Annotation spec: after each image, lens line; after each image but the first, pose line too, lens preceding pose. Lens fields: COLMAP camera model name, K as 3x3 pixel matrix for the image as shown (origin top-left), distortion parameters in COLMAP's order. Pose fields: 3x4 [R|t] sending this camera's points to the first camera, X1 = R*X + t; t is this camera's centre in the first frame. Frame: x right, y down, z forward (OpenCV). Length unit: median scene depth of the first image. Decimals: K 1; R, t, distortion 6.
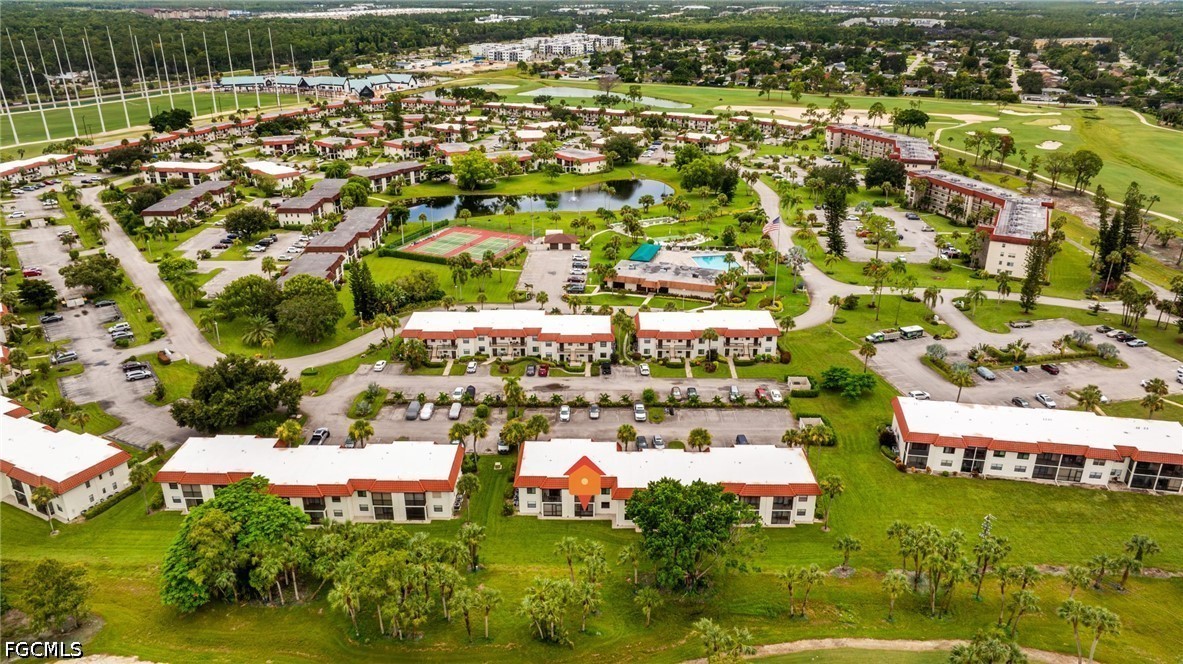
lens RADIAL K [[833.9, 0, 591.5], [0, 833.9, 332.0], [0, 0, 1]] dist [-0.020274, 0.006769]
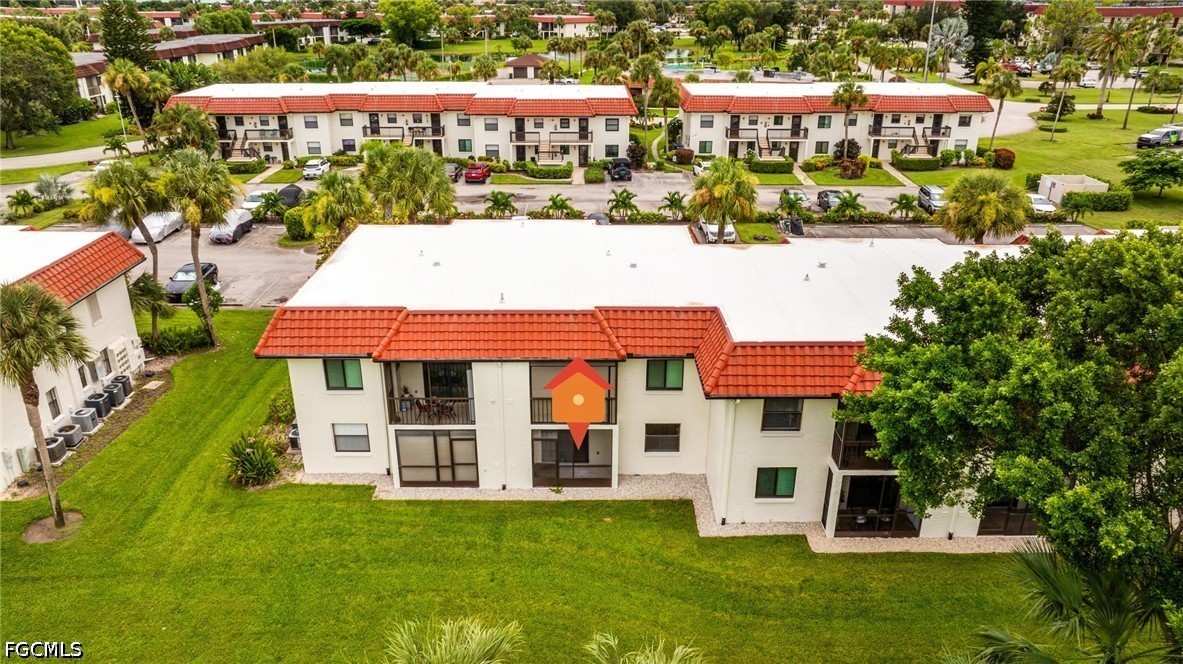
lens RADIAL K [[833.9, 0, 591.5], [0, 833.9, 332.0], [0, 0, 1]] dist [-0.020274, 0.006769]
pose [[0.999839, -0.004829, 0.017269, -0.005283], [0.004791, 0.999986, 0.002252, 0.125794], [-0.017279, -0.002169, 0.999848, 0.542543]]
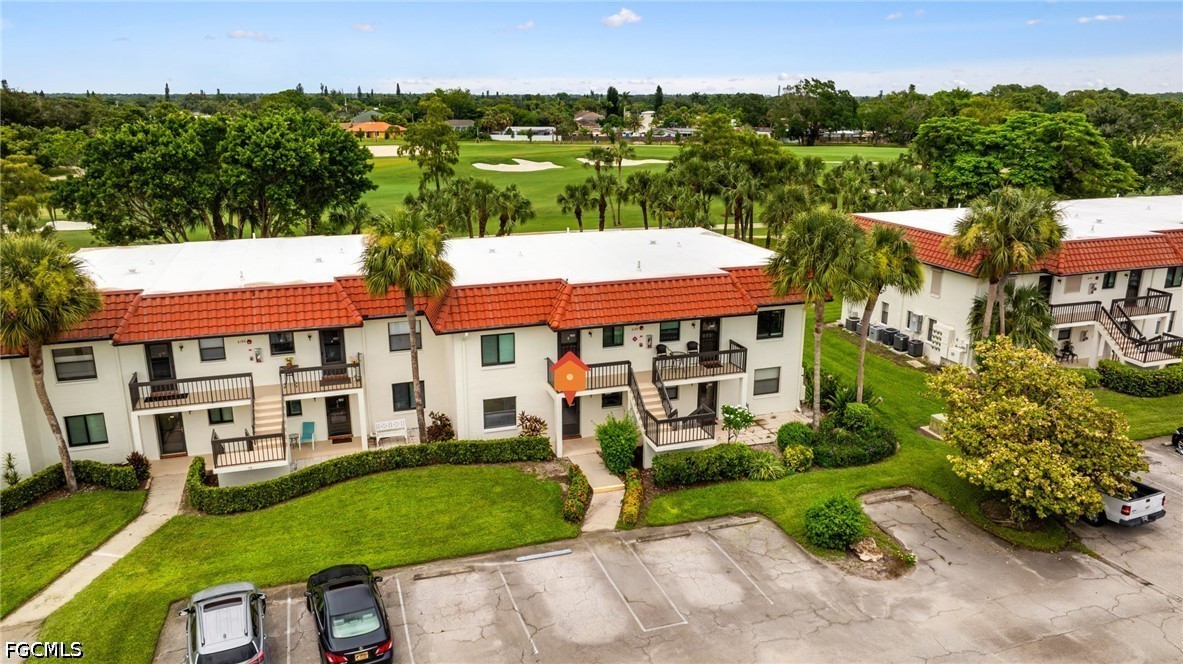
lens RADIAL K [[833.9, 0, 591.5], [0, 833.9, 332.0], [0, 0, 1]] dist [-0.020274, 0.006769]
pose [[0.938697, -0.091159, 0.332473, -0.090451], [0.137604, 0.983326, -0.118894, 0.035161], [-0.316091, 0.157355, 0.935588, 0.817830]]
